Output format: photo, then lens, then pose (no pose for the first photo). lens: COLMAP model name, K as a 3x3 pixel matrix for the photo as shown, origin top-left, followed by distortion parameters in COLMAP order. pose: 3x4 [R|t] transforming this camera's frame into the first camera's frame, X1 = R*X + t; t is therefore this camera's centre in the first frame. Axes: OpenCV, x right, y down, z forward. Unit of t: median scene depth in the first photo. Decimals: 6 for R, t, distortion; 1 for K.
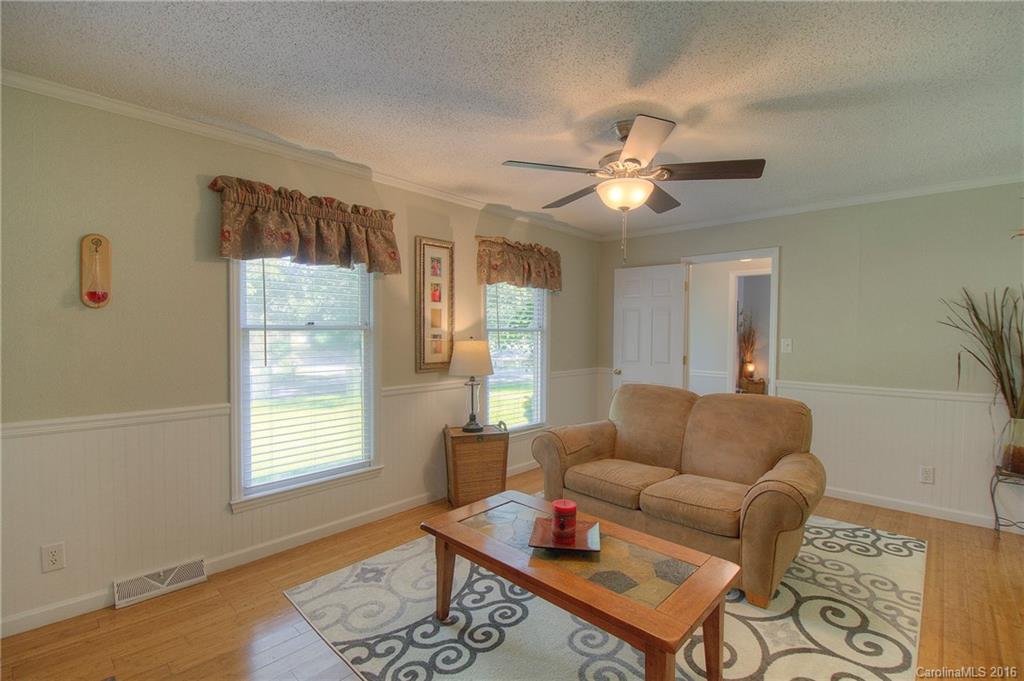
lens RADIAL K [[448.8, 0, 512.0], [0, 448.8, 340.5], [0, 0, 1]] dist [-0.003128, -0.000495]
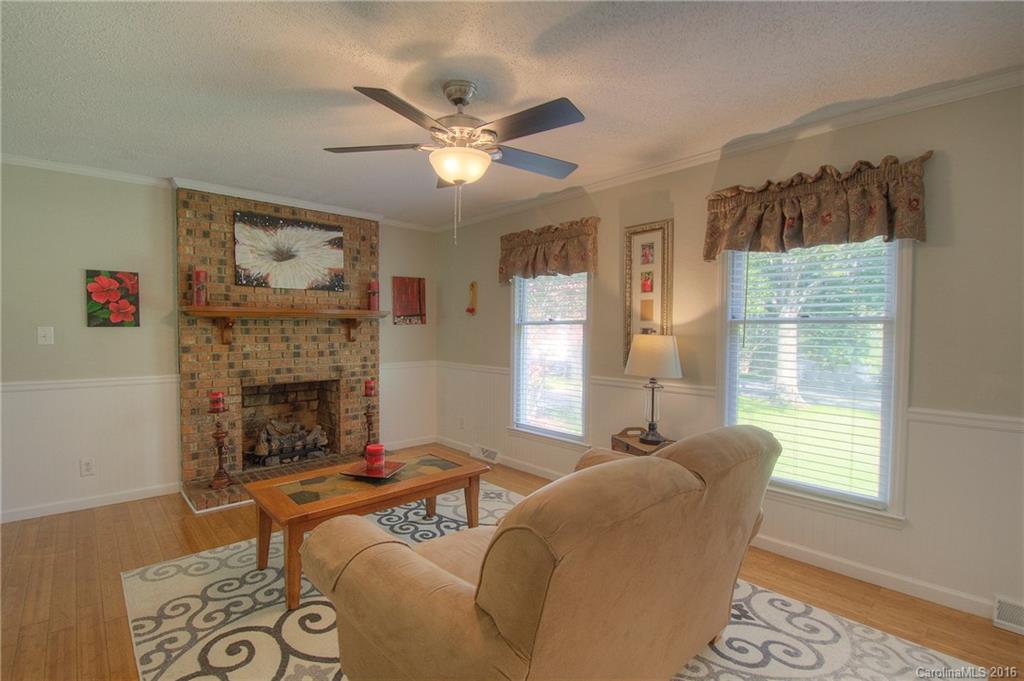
lens RADIAL K [[465.1, 0, 512.0], [0, 465.1, 340.5], [0, 0, 1]] dist [0.001072, 0.000229]
pose [[-0.056236, 0.018428, -0.998247, 0.898381], [-0.027139, 0.999432, 0.019979, 0.000521], [0.998049, 0.028215, -0.055704, 0.887206]]
